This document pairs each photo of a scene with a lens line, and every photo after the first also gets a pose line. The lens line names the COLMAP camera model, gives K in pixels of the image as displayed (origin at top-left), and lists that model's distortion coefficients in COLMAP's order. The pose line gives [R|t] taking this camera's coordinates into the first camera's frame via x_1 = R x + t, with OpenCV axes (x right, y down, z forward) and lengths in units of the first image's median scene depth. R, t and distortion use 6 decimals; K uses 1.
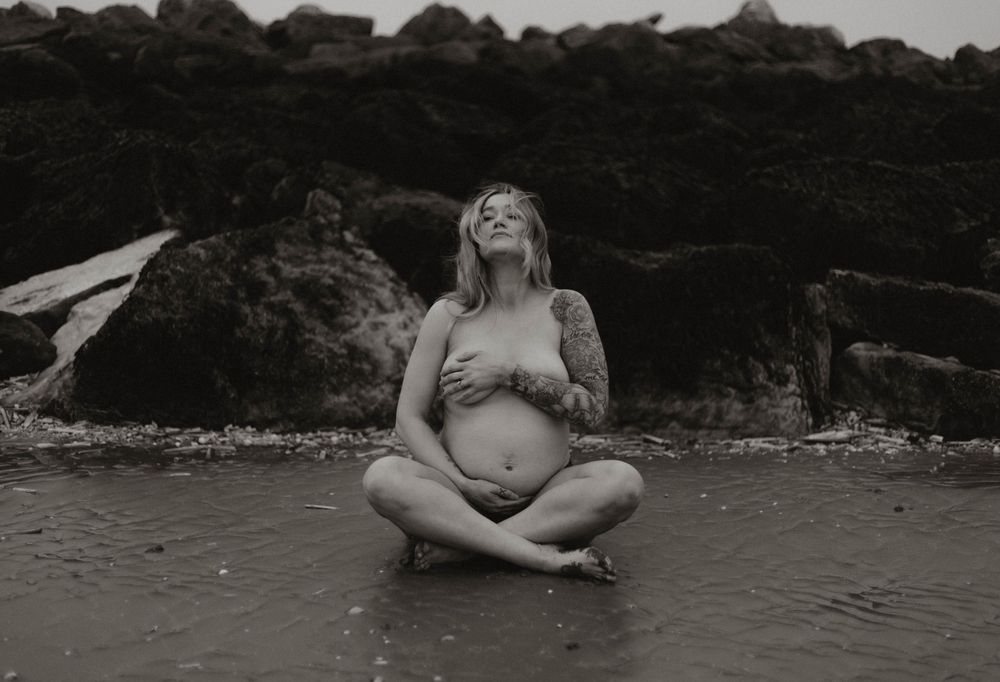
lens RADIAL K [[1483.7, 0, 500.0], [0, 1483.7, 341.0], [0, 0, 1]] dist [-0.010323, -0.007904]
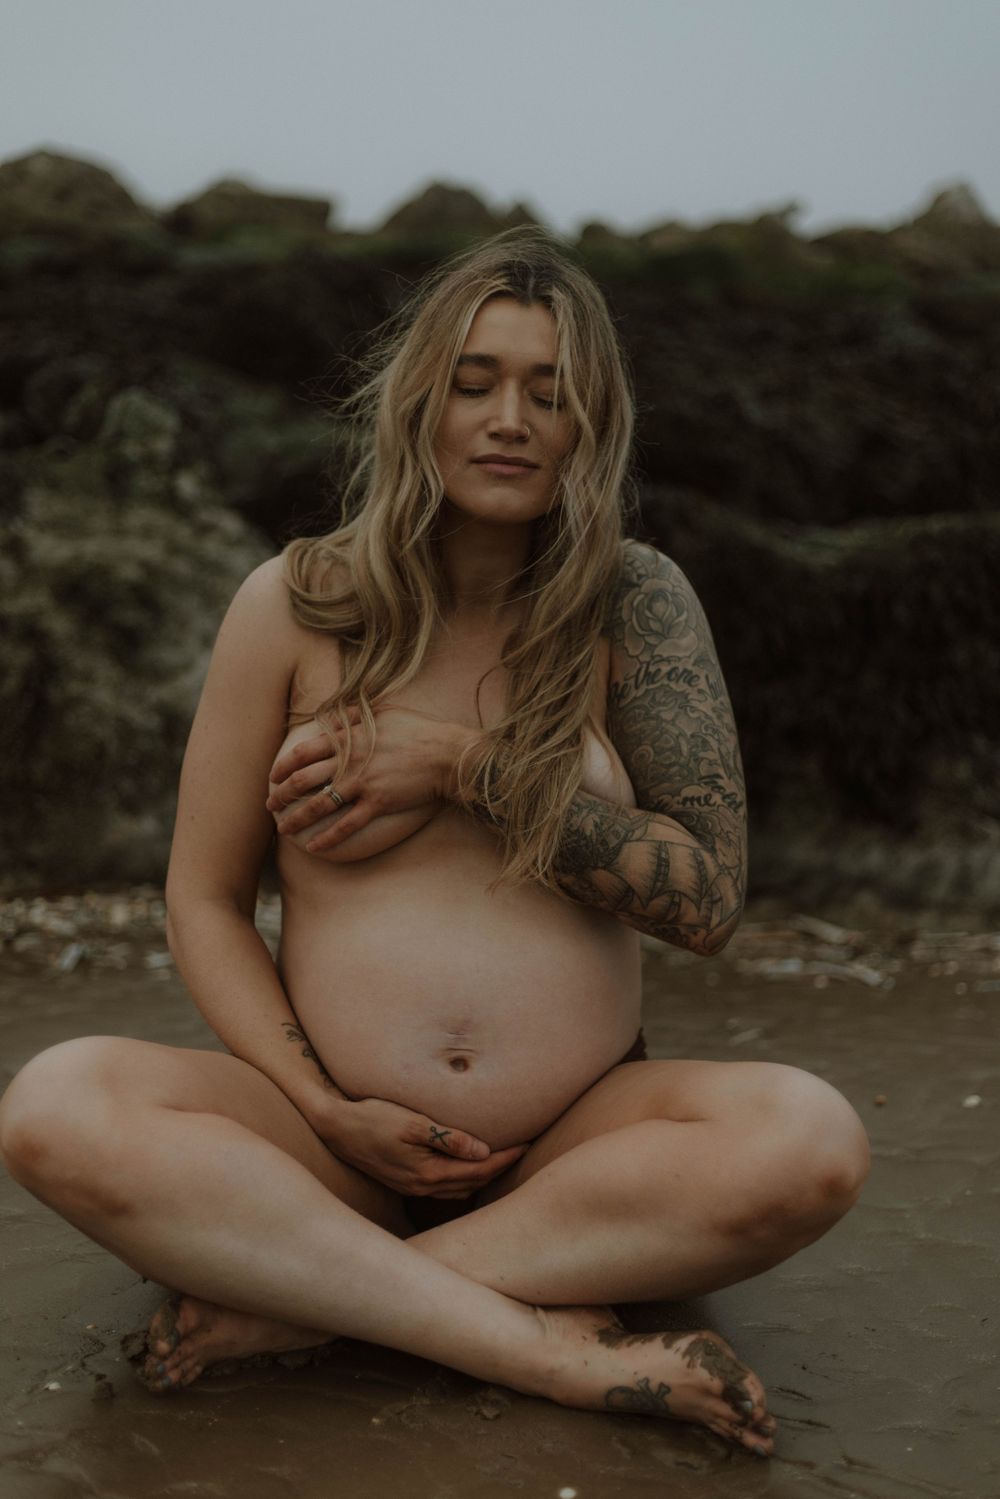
lens RADIAL K [[2121.6, 0, 500.0], [0, 2121.6, 749.5], [0, 0, 1]] dist [0.126912, -0.038810]
pose [[0.999533, 0.024155, -0.018693, 0.015162], [-0.023964, 0.999659, 0.010357, 0.005728], [0.018937, -0.009904, 0.999772, 0.340030]]
